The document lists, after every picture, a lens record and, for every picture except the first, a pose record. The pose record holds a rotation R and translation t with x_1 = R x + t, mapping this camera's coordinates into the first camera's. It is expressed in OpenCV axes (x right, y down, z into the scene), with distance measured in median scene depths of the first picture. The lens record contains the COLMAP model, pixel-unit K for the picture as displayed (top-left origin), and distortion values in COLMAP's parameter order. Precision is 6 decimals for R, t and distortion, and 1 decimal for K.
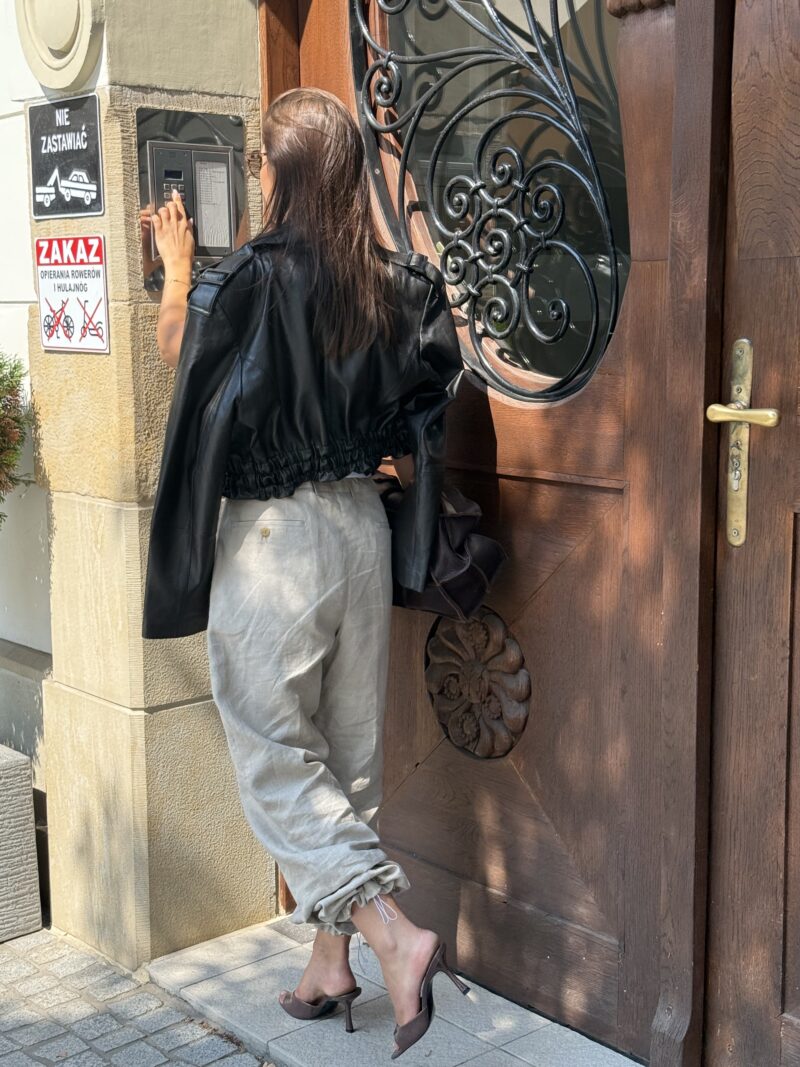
lens RADIAL K [[1566.2, 0, 400.0], [0, 1566.2, 534.8], [0, 0, 1]] dist [-0.009064, 0.000000]
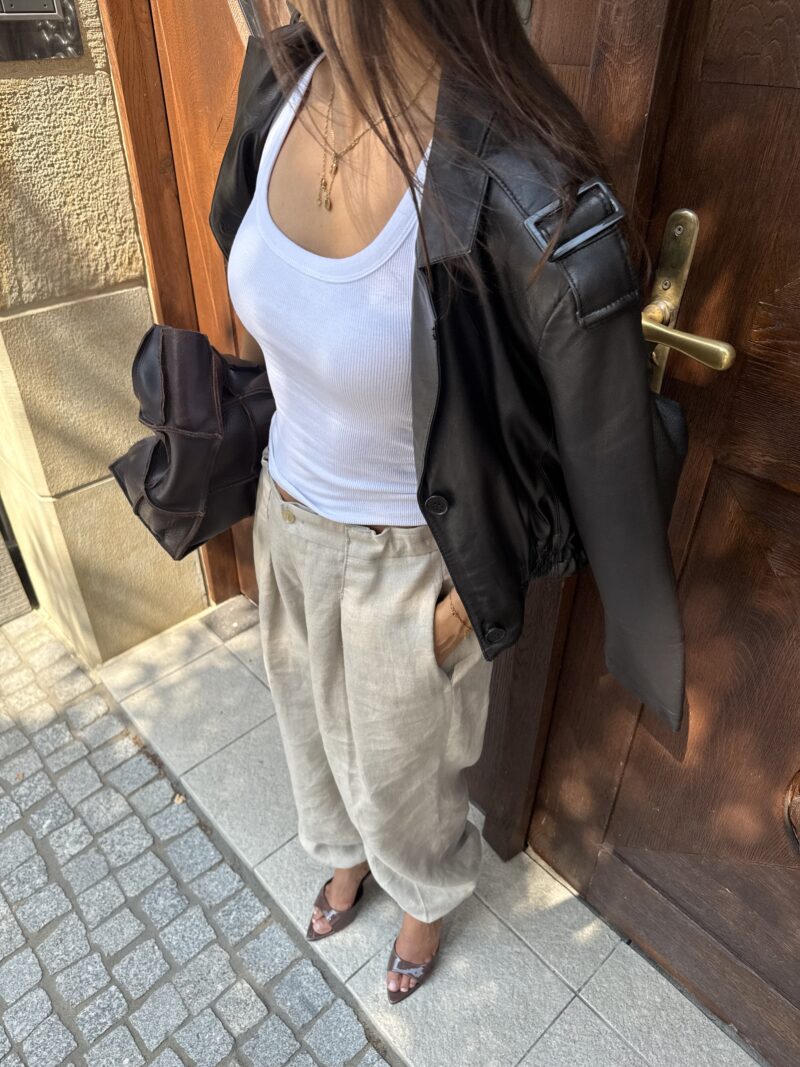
lens RADIAL K [[770.9, 0, 399.9], [0, 770.9, 532.7], [0, 0, 1]] dist [-0.031221, -0.003269]
pose [[0.999317, -0.004901, 0.036616, 0.062922], [-0.012435, 0.888707, 0.458307, -0.116795], [-0.034787, -0.458450, 0.888039, 0.497464]]
